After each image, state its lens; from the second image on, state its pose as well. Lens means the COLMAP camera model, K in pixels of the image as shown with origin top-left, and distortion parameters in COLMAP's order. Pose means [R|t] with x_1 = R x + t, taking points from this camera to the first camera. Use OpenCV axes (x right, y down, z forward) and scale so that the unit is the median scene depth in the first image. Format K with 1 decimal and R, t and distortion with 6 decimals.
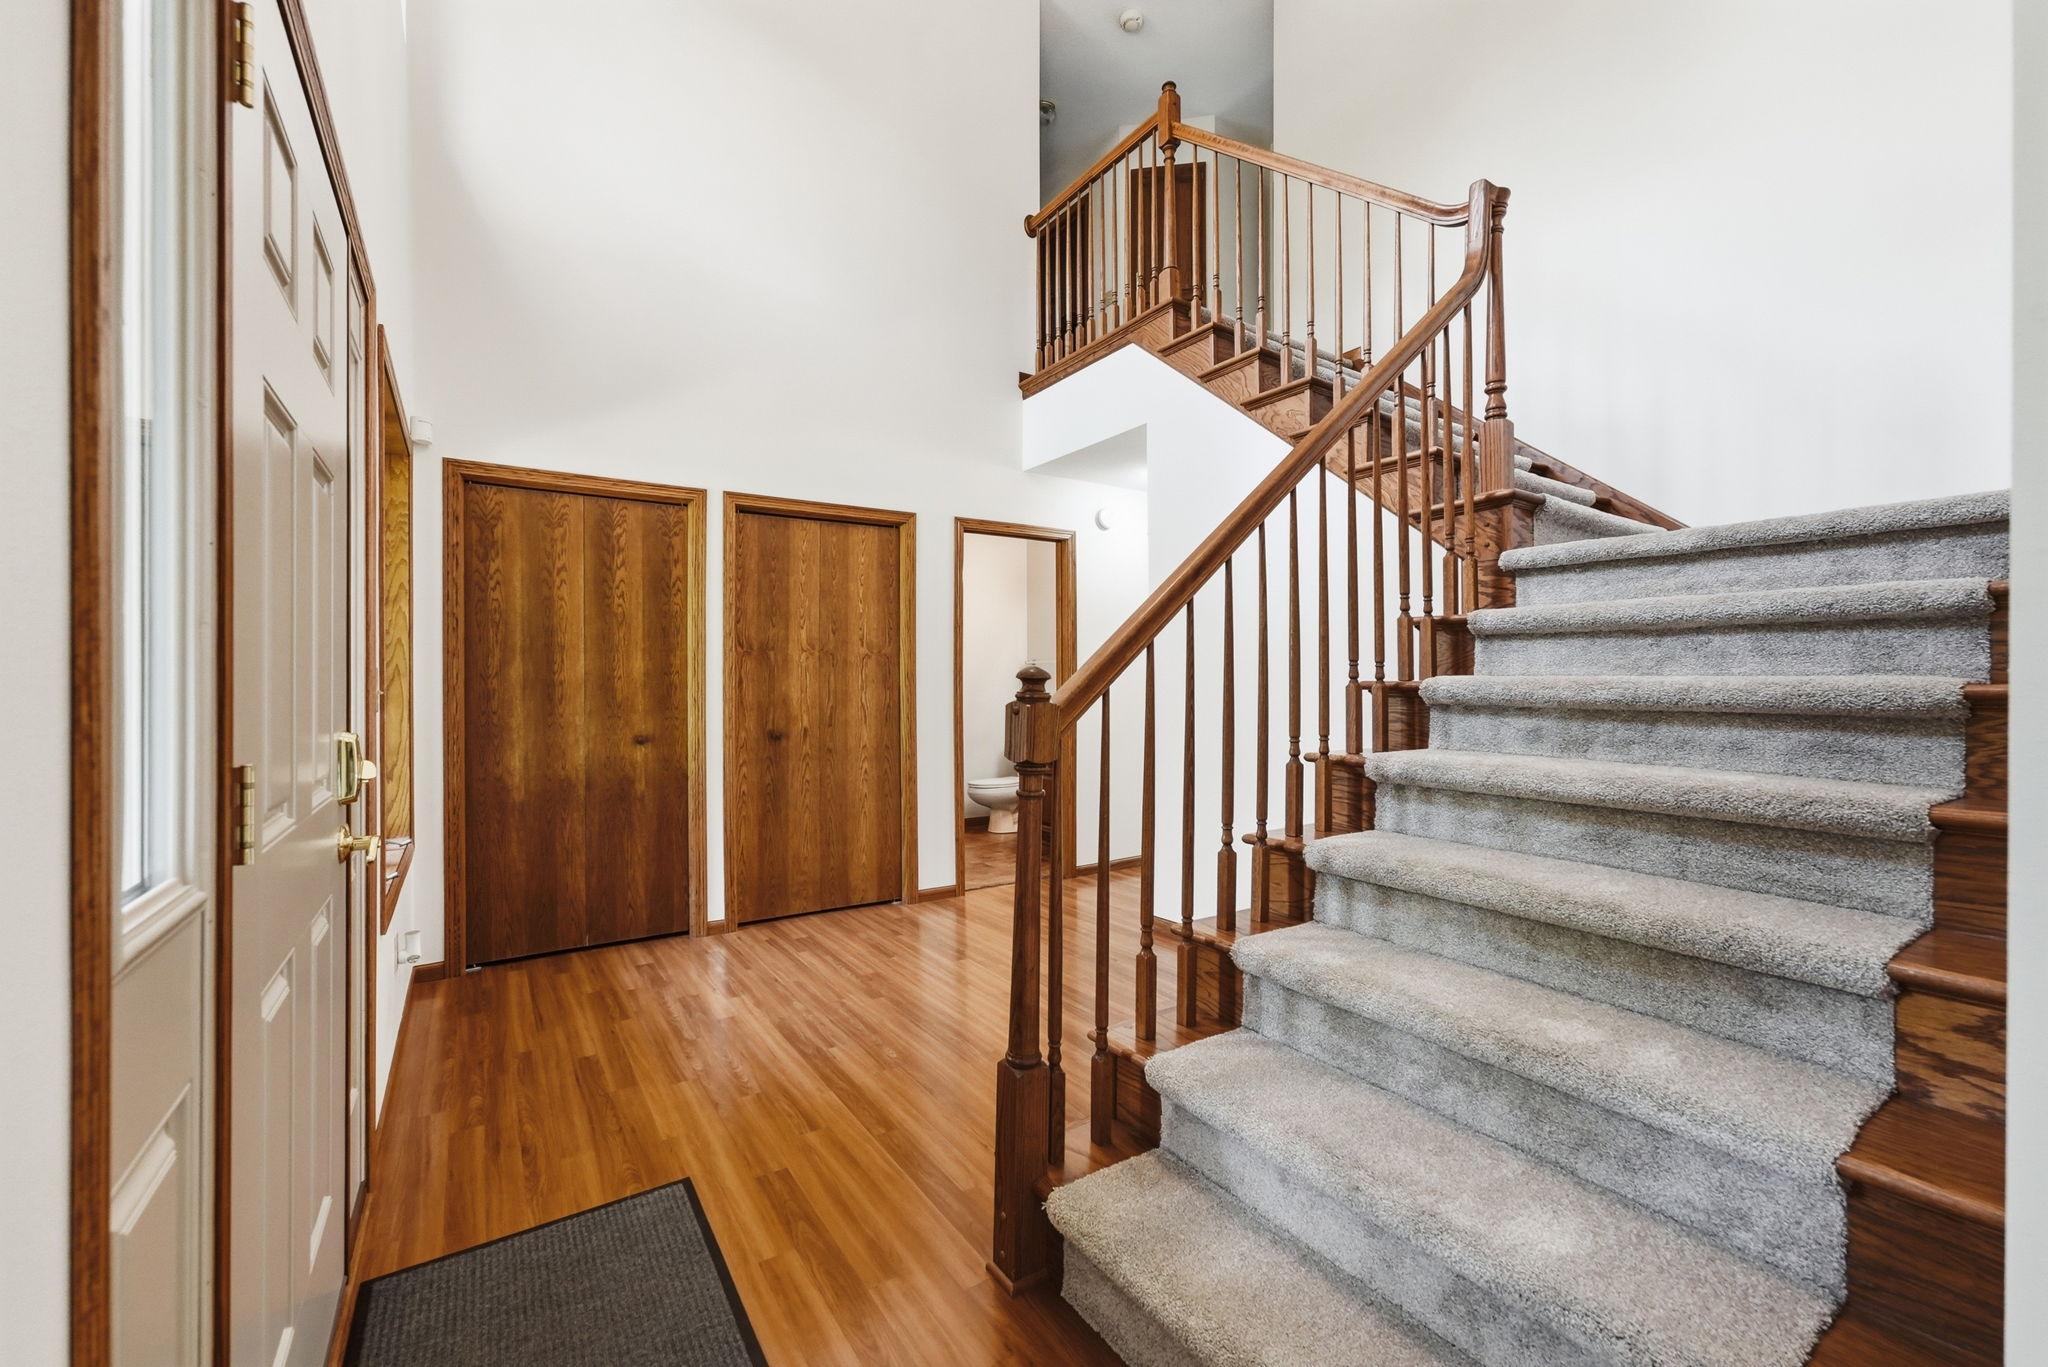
lens RADIAL K [[833.0, 0, 1021.8], [0, 833.0, 676.4], [0, 0, 1]] dist [-0.029020, 0.018997]
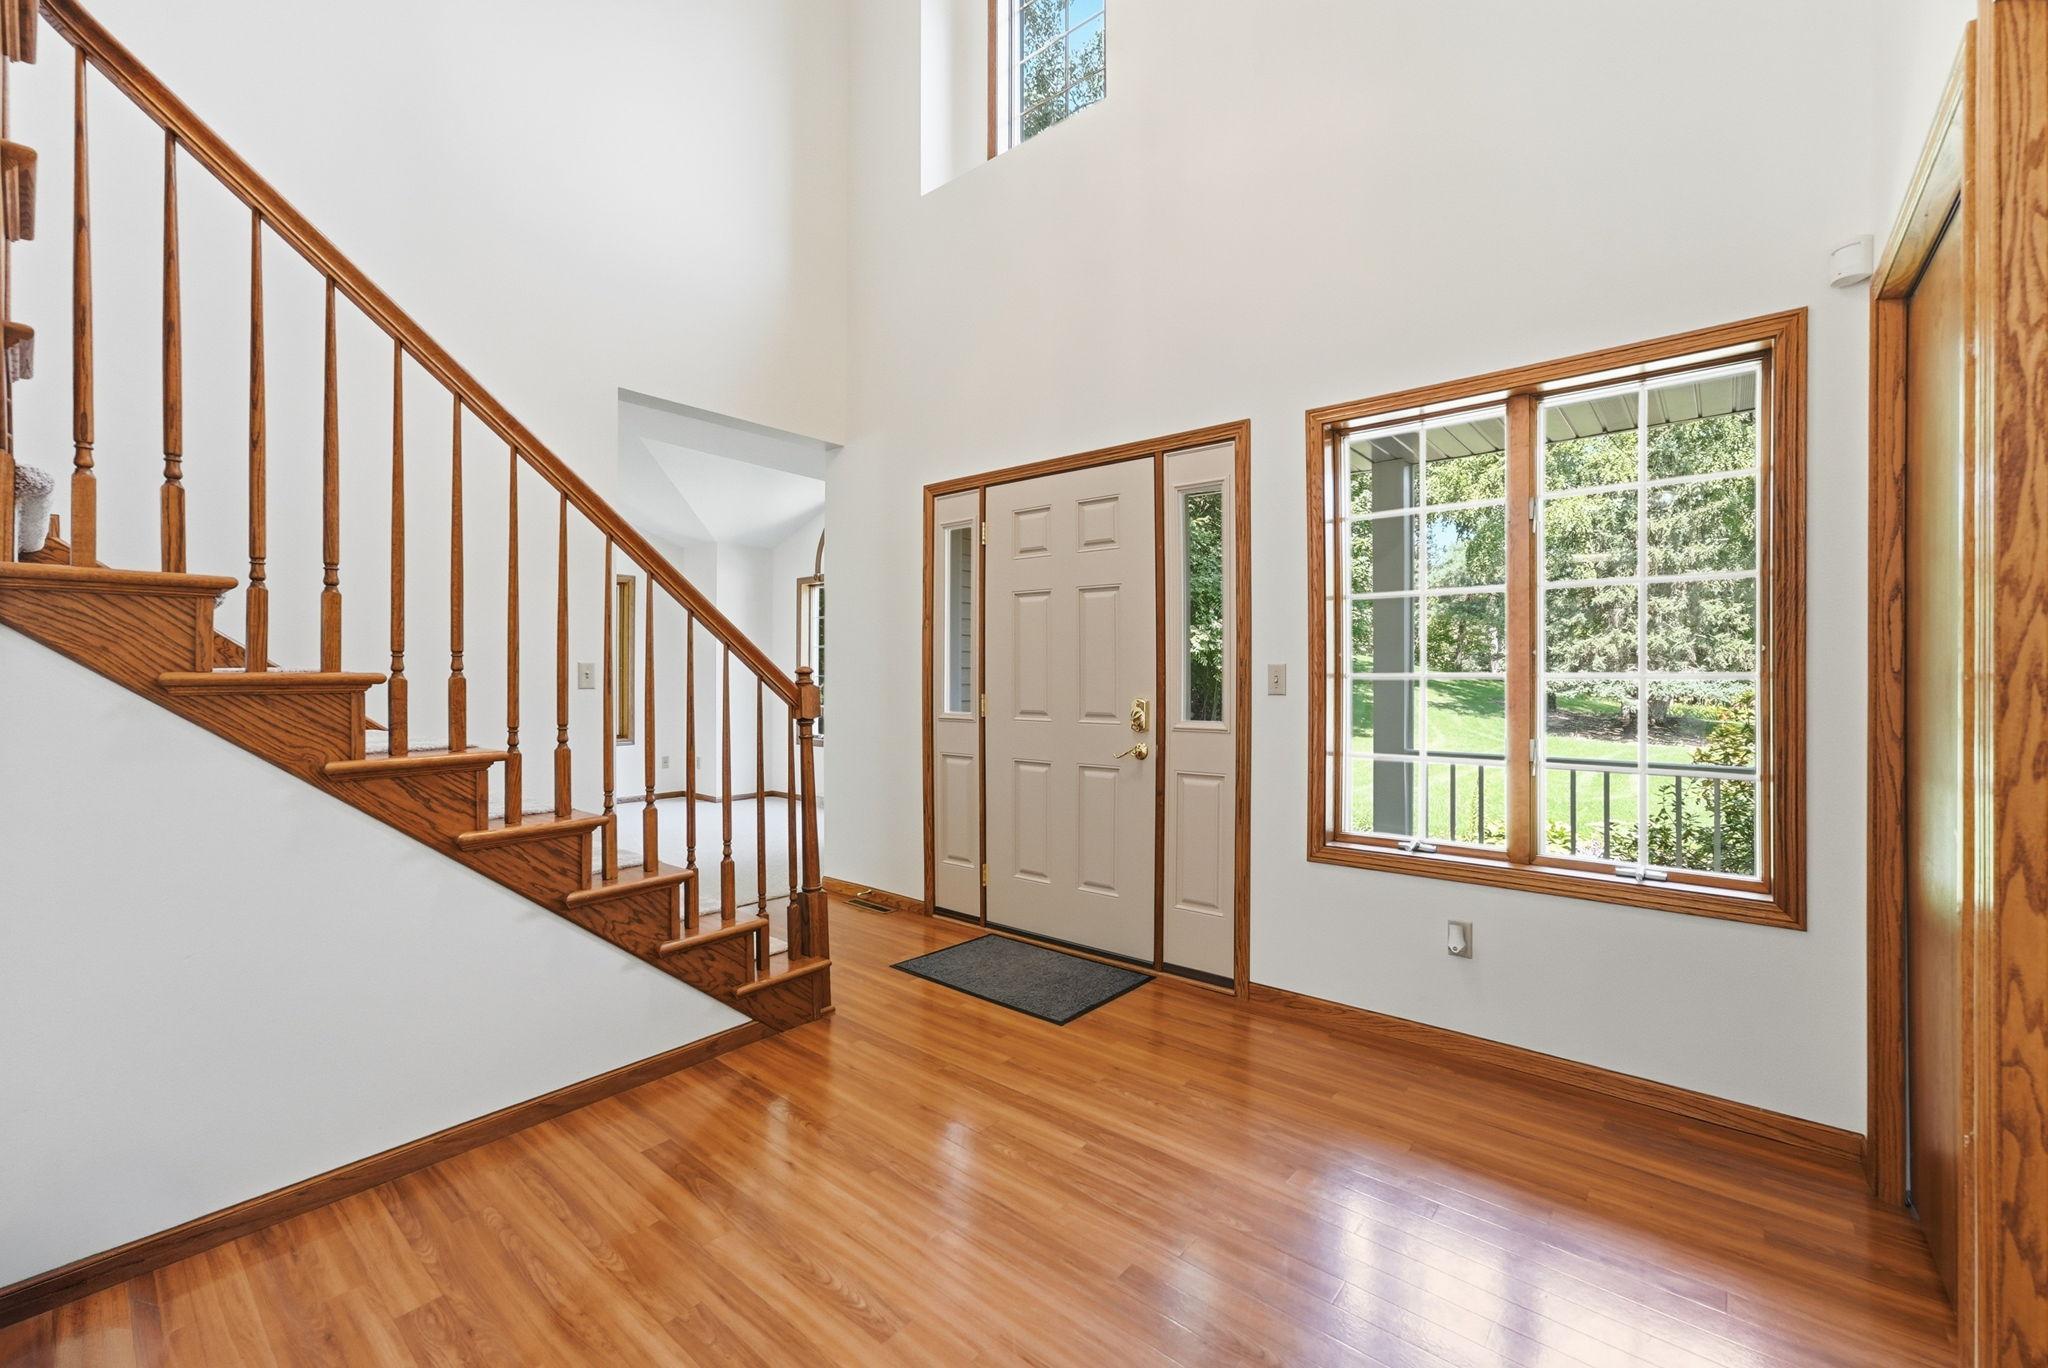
lens RADIAL K [[833.0, 0, 1021.8], [0, 833.0, 676.9], [0, 0, 1]] dist [-0.029020, 0.018997]
pose [[-0.958138, 0.002832, -0.286291, 0.049843], [0.004715, 0.999972, -0.005887, 0.012680], [0.286266, -0.006990, -0.958125, 1.754592]]
